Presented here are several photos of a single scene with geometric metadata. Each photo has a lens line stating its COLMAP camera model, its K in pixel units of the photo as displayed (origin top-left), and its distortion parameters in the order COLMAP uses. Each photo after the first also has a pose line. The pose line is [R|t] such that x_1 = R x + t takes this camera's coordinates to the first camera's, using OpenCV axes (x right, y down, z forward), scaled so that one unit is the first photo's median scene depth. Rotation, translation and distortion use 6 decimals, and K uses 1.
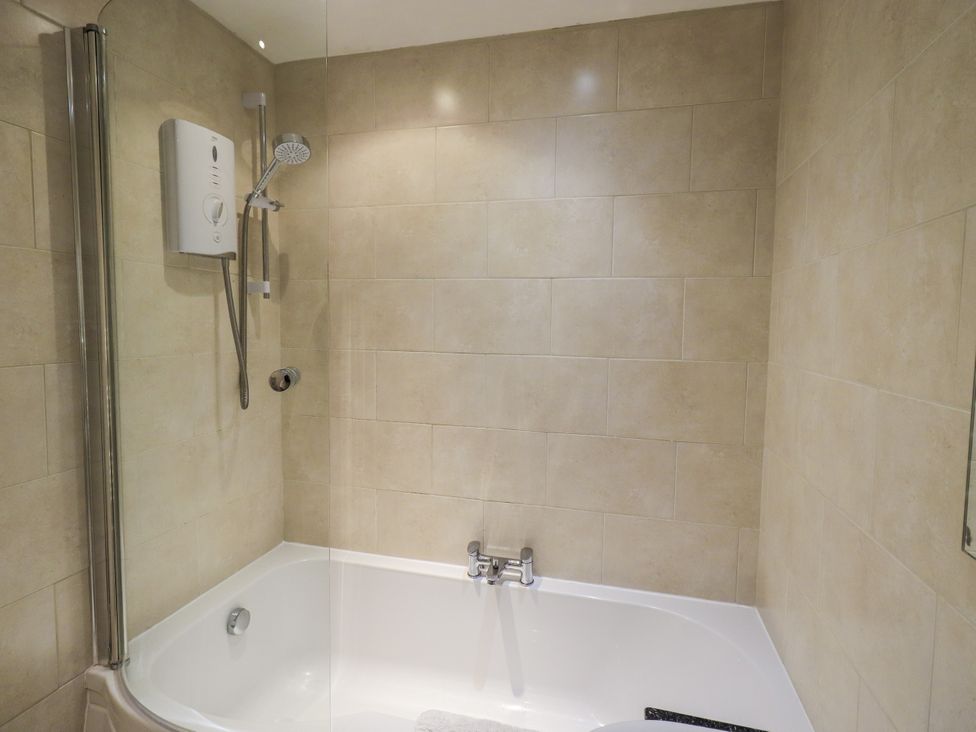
lens RADIAL K [[514.4, 0, 489.8], [0, 514.4, 354.8], [0, 0, 1]] dist [-0.003470, -0.000135]
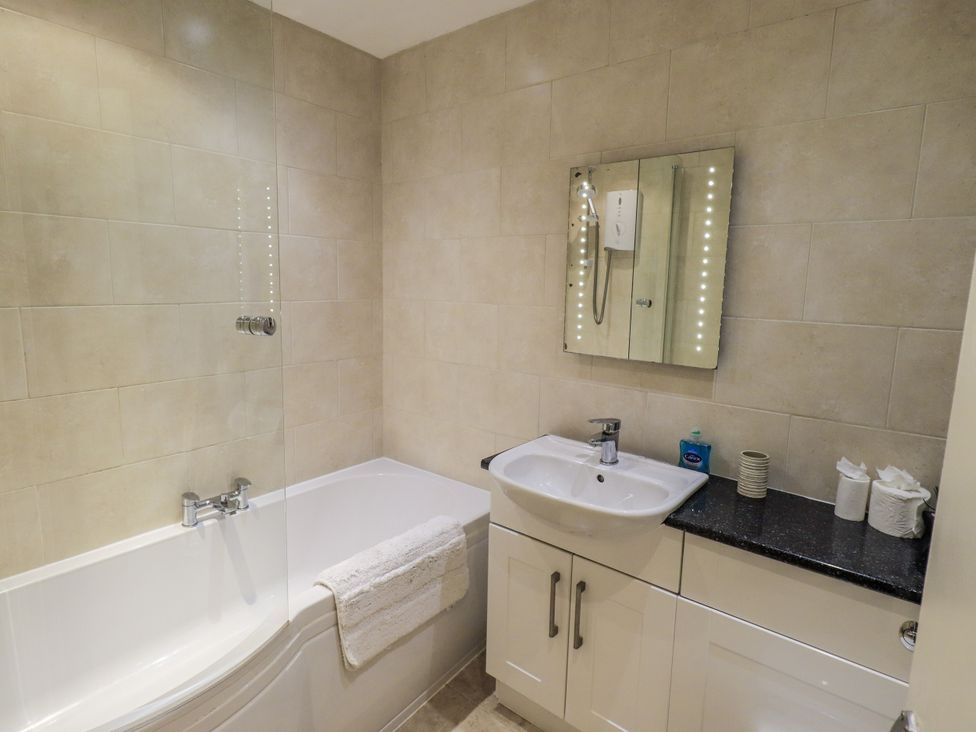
lens RADIAL K [[514.4, 0, 489.8], [0, 514.4, 354.8], [0, 0, 1]] dist [-0.003470, -0.000135]
pose [[0.410750, -0.137843, 0.901268, -0.690691], [0.044499, 0.990358, 0.131189, -0.007760], [-0.910661, -0.013780, 0.412924, 0.059829]]
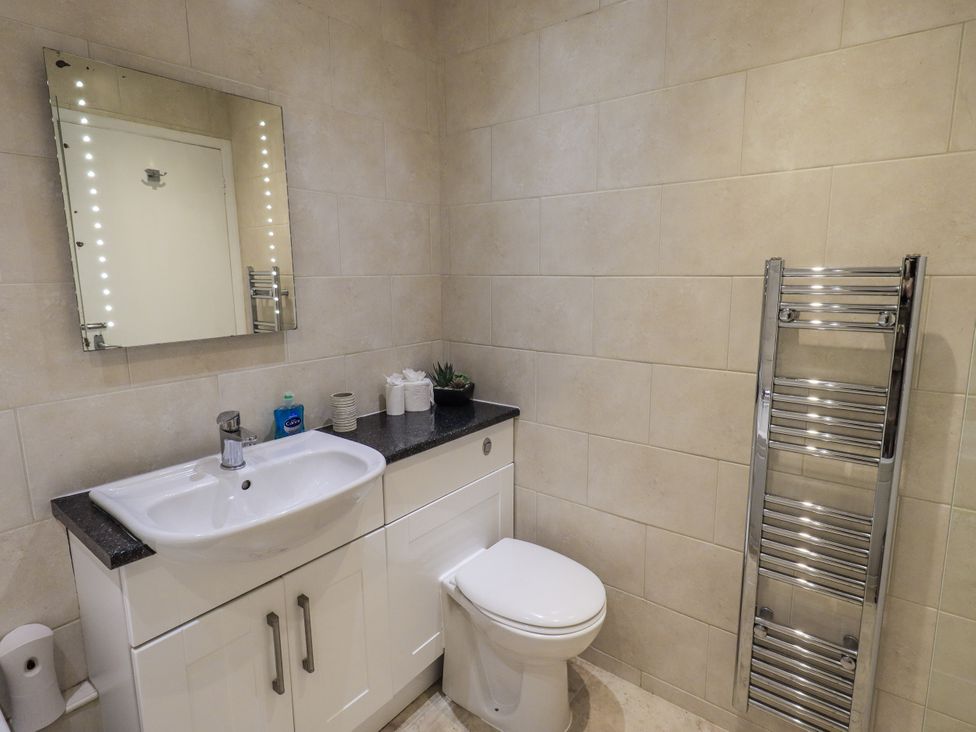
lens RADIAL K [[533.6, 0, 500.0], [0, 533.6, 355.3], [0, 0, 1]] dist [0.000895, 0.000489]
pose [[-0.920928, -0.066110, 0.384084, -0.419737], [0.022904, 0.974624, 0.222675, -0.004437], [-0.389058, 0.213865, -0.896044, 0.795181]]
